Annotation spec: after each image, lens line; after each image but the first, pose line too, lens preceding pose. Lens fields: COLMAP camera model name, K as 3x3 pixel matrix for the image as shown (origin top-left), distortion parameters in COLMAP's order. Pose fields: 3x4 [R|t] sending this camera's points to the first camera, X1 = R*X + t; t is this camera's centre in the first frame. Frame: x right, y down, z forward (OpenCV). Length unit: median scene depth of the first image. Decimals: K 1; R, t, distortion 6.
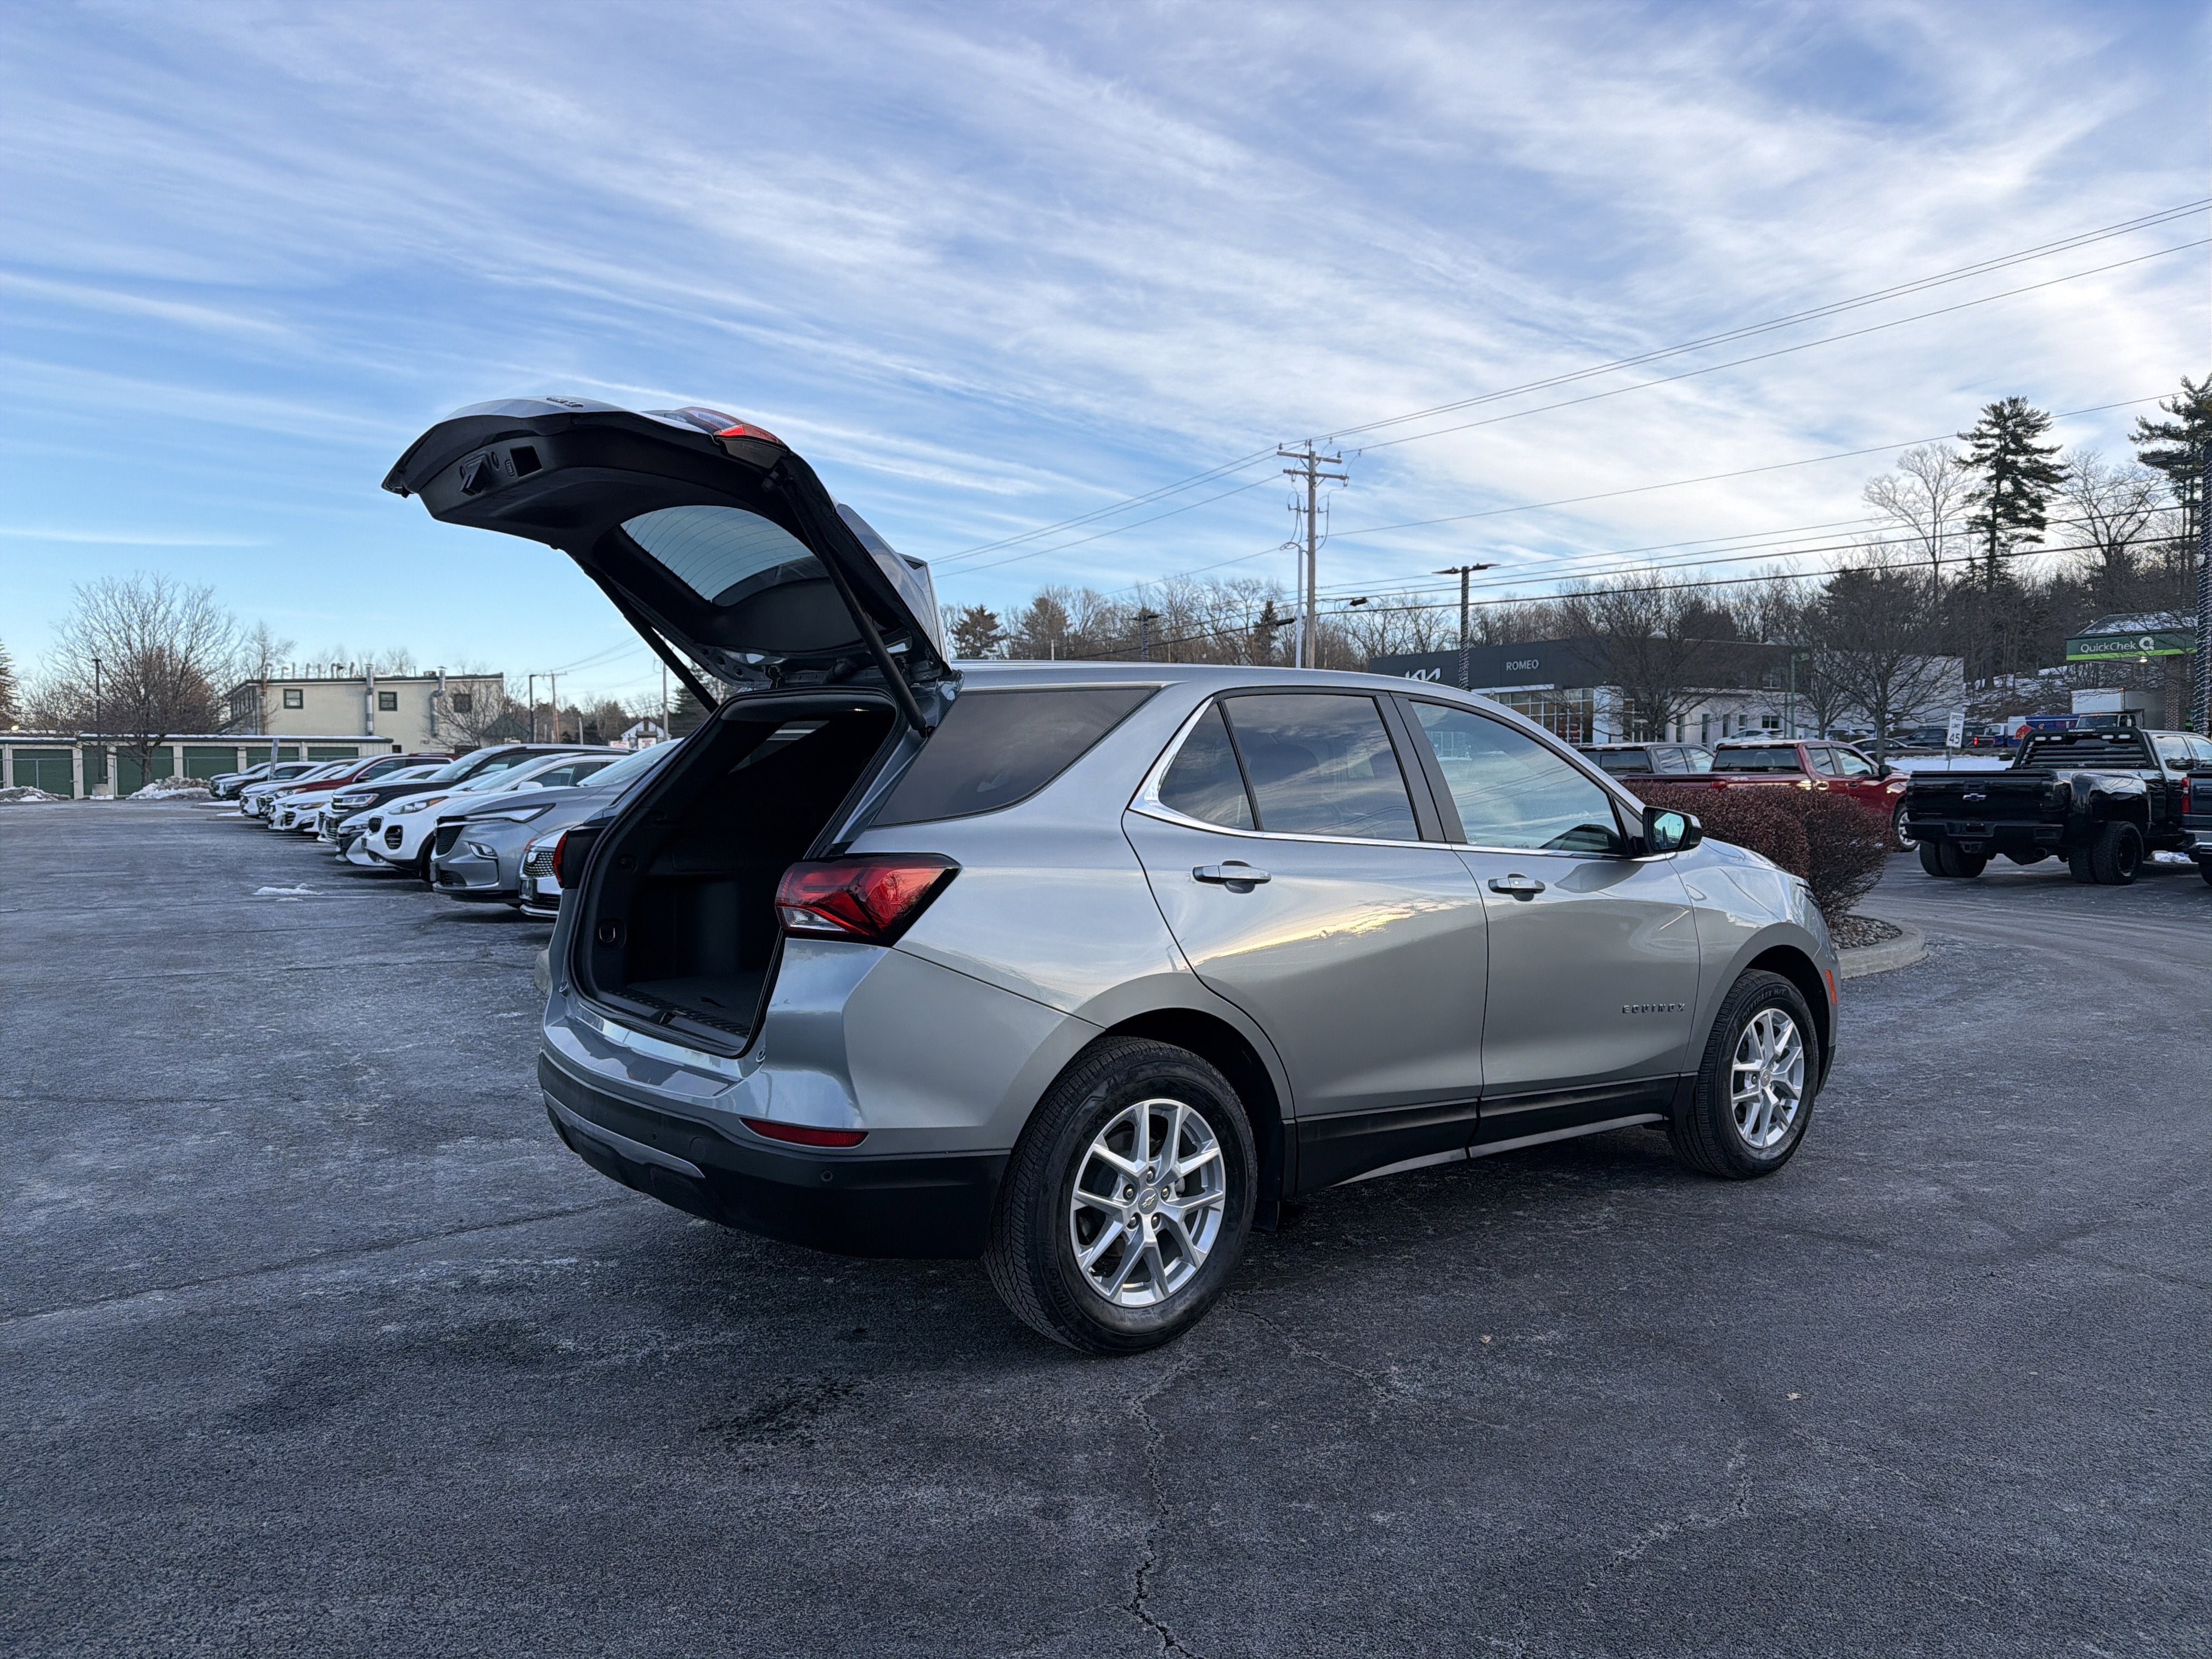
lens RADIAL K [[1558.9, 0, 1116.4], [0, 1558.9, 896.0], [0, 0, 1]] dist [0.014880, -0.026680]
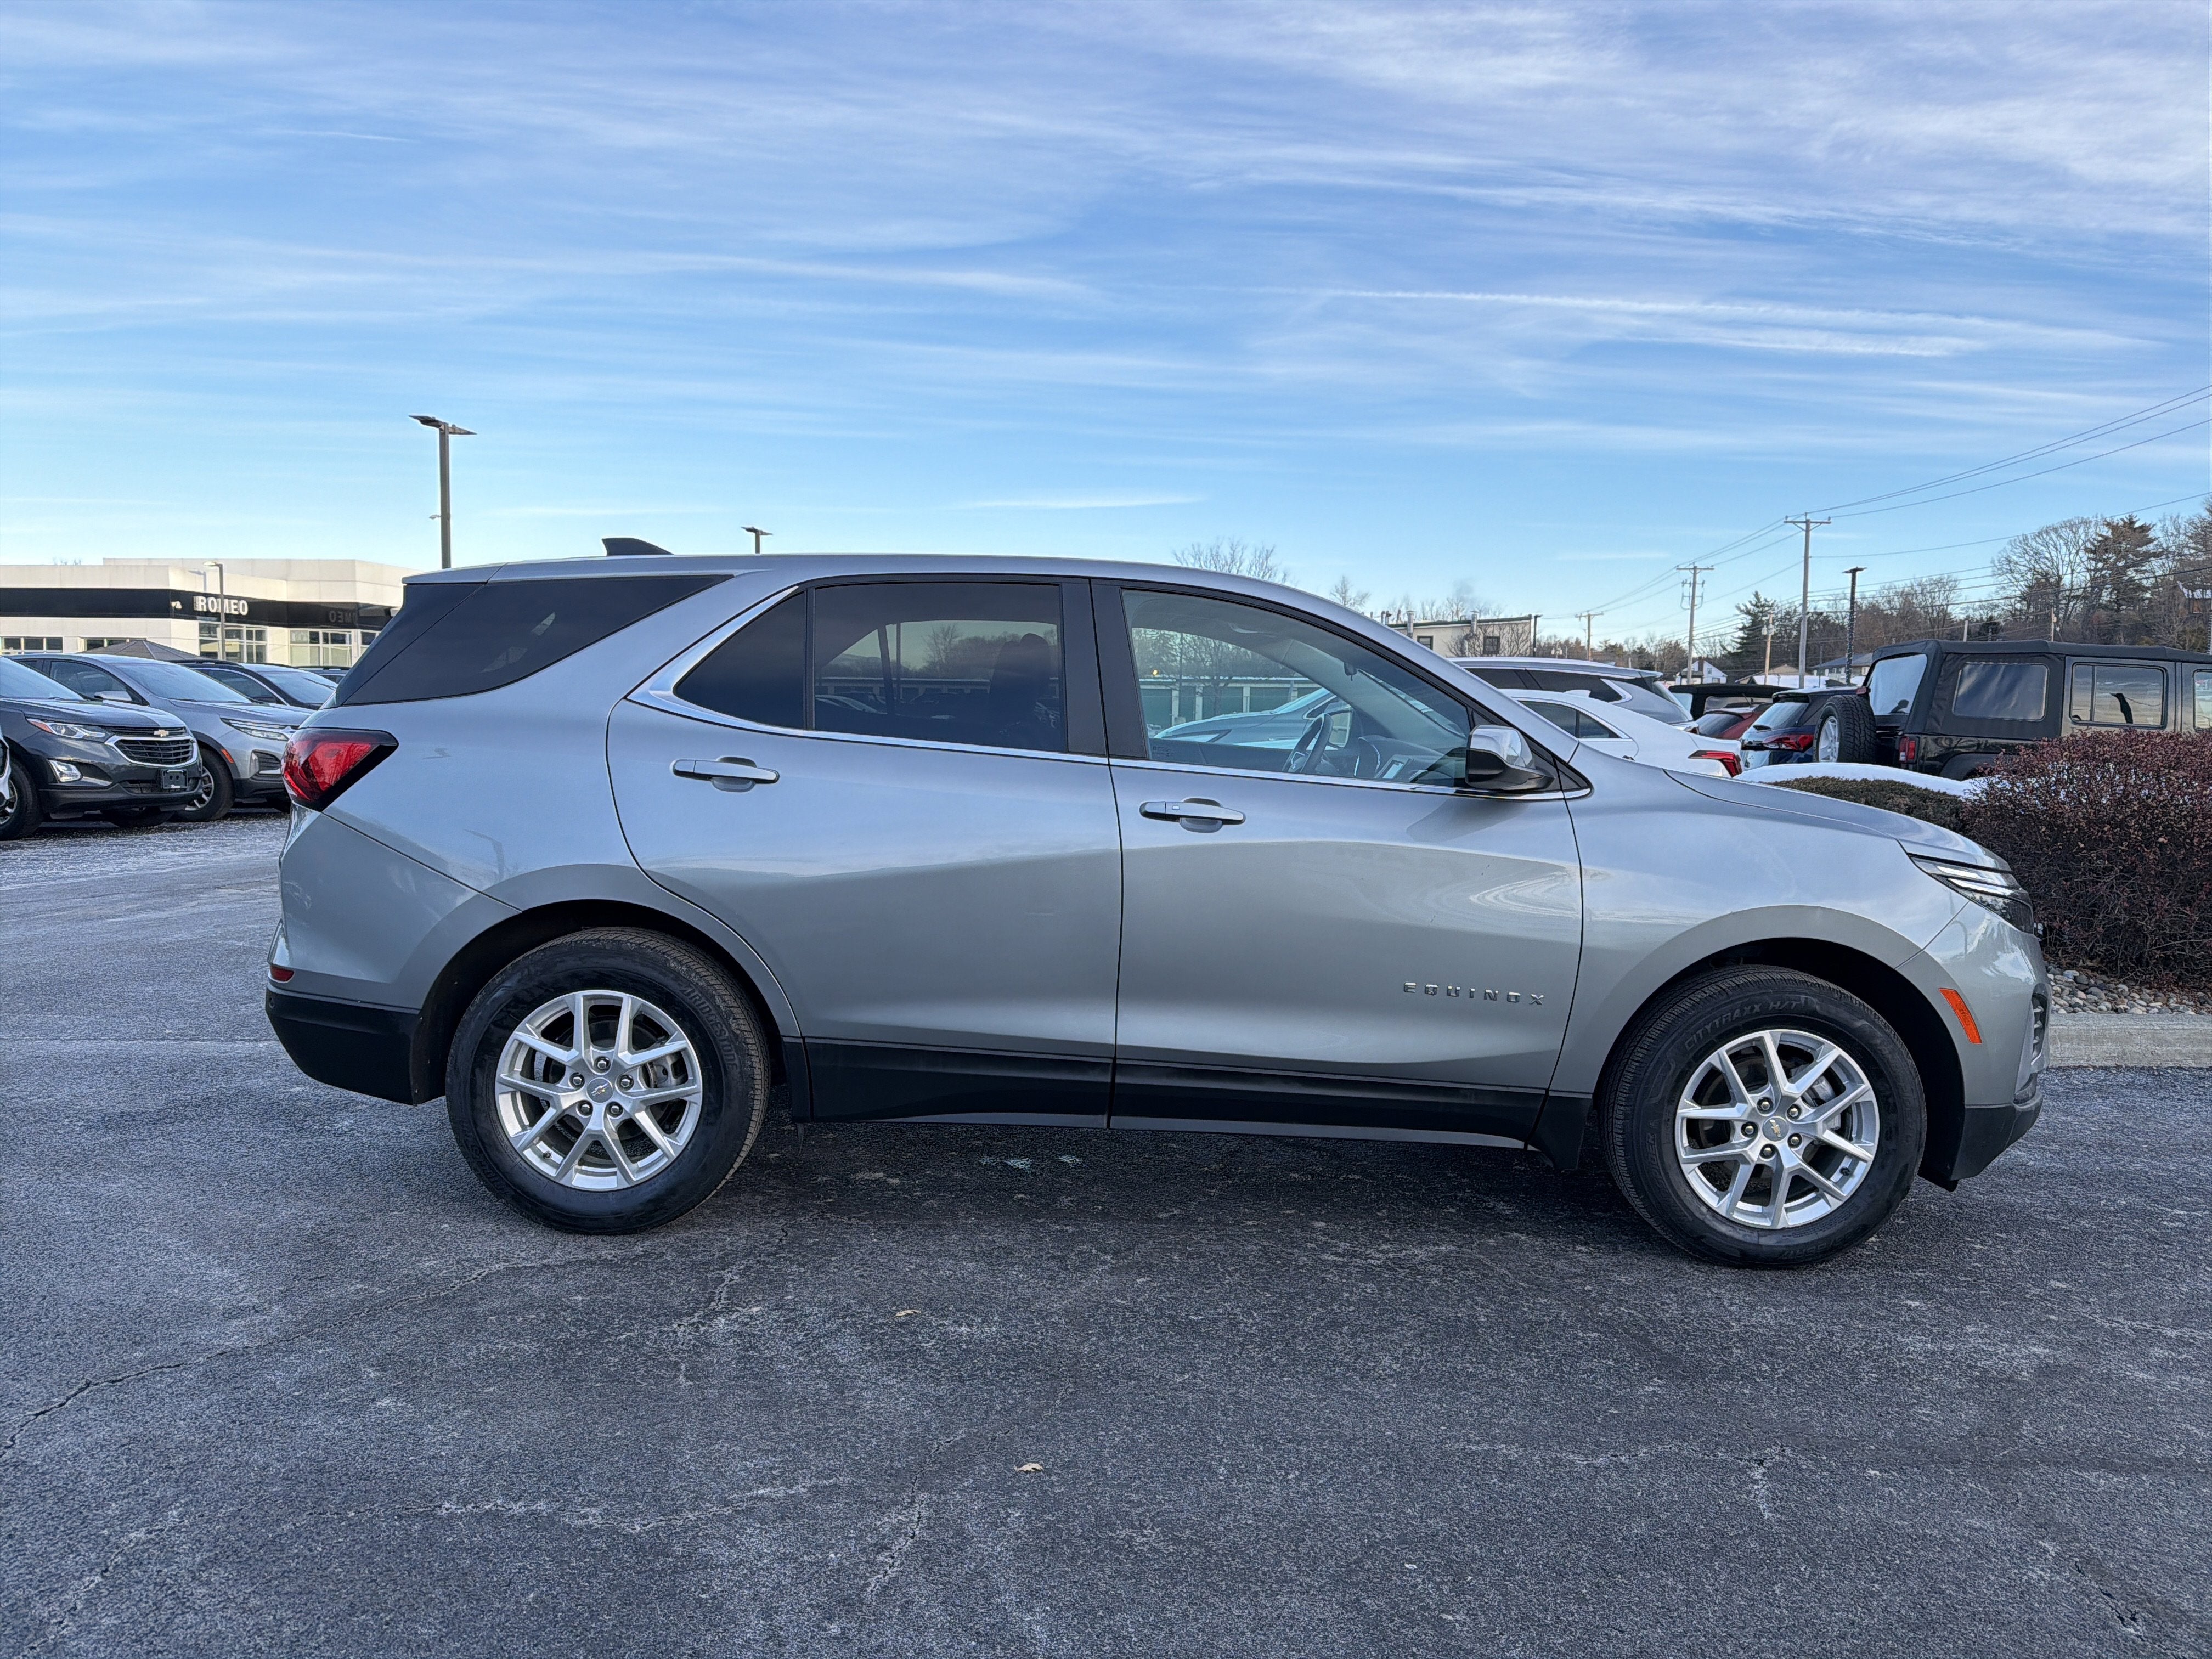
lens RADIAL K [[1558.9, 0, 1081.5], [0, 1558.9, 900.7], [0, 0, 1]] dist [0.014880, -0.026680]
pose [[0.774464, 0.088499, -0.626397, 0.741631], [-0.063975, 0.996047, 0.061627, -0.006872], [0.629375, -0.007654, 0.777064, 0.332744]]
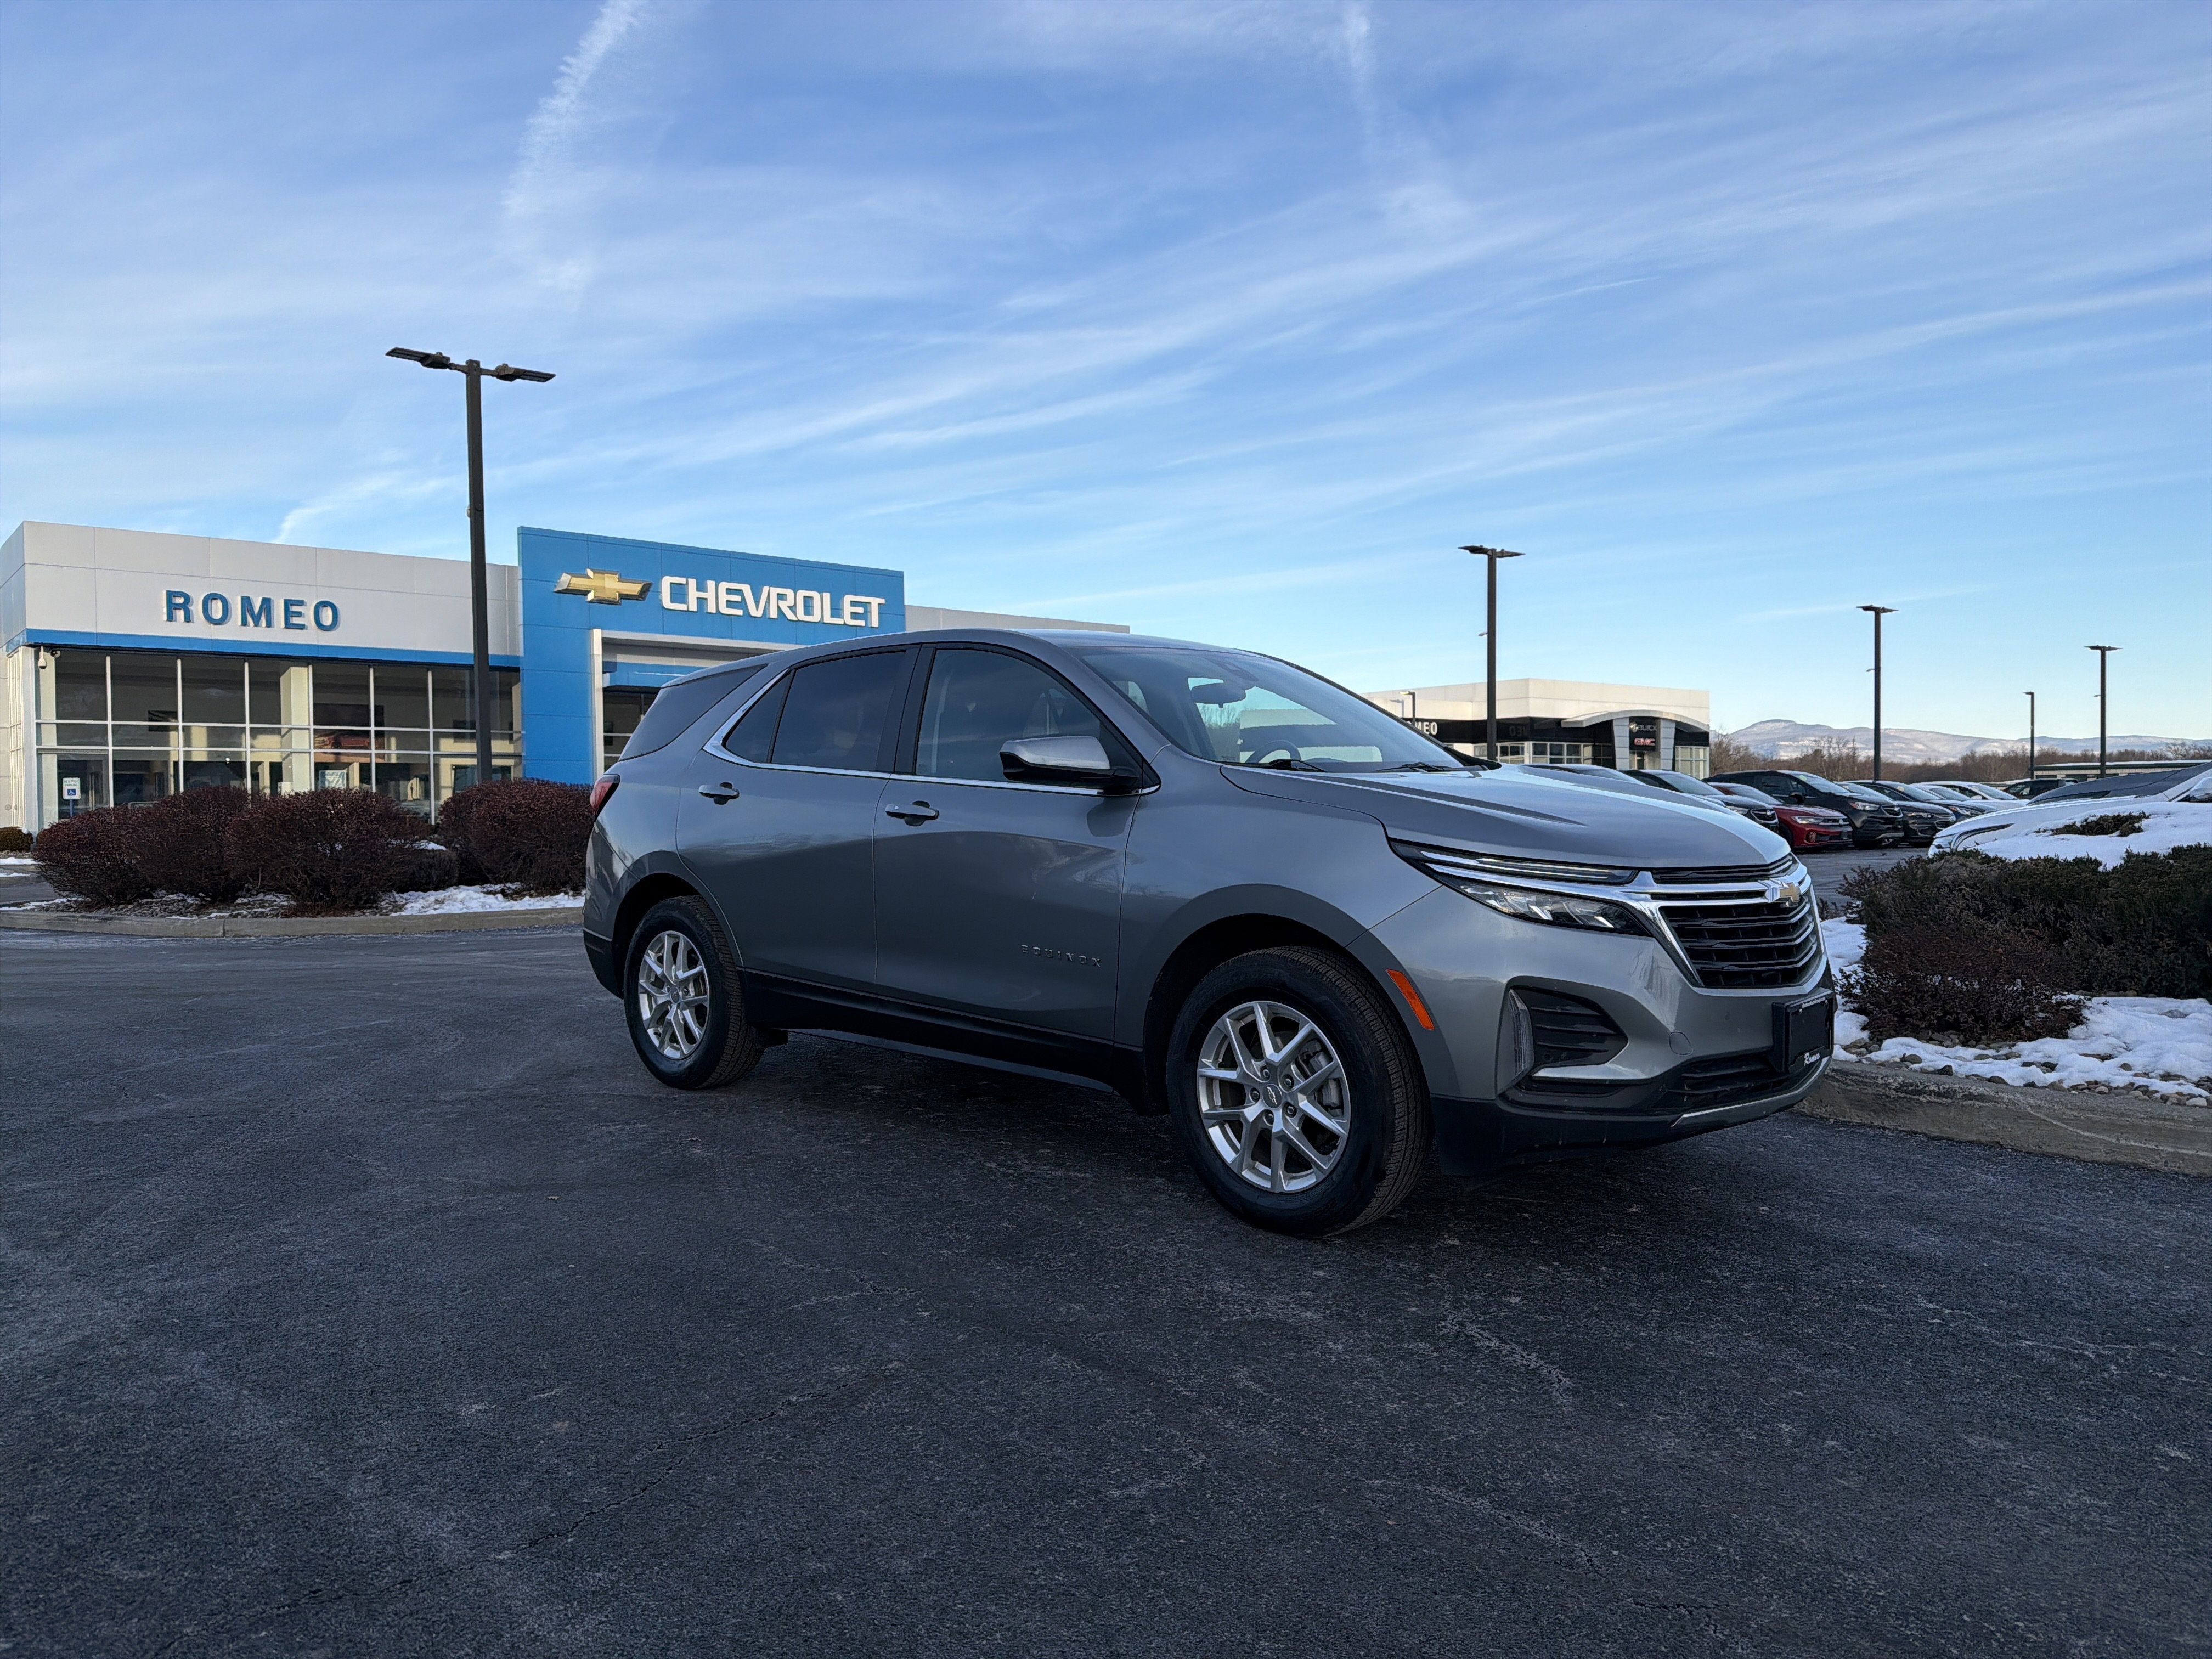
lens RADIAL K [[1623.2, 0, 1113.7], [0, 1623.2, 840.1], [0, 0, 1]] dist [0.040606, -0.013708]
pose [[0.109008, 0.012250, -0.993965, 1.420039], [-0.069308, 0.997584, 0.004694, -0.001459], [0.991622, 0.068378, 0.109594, 1.006965]]
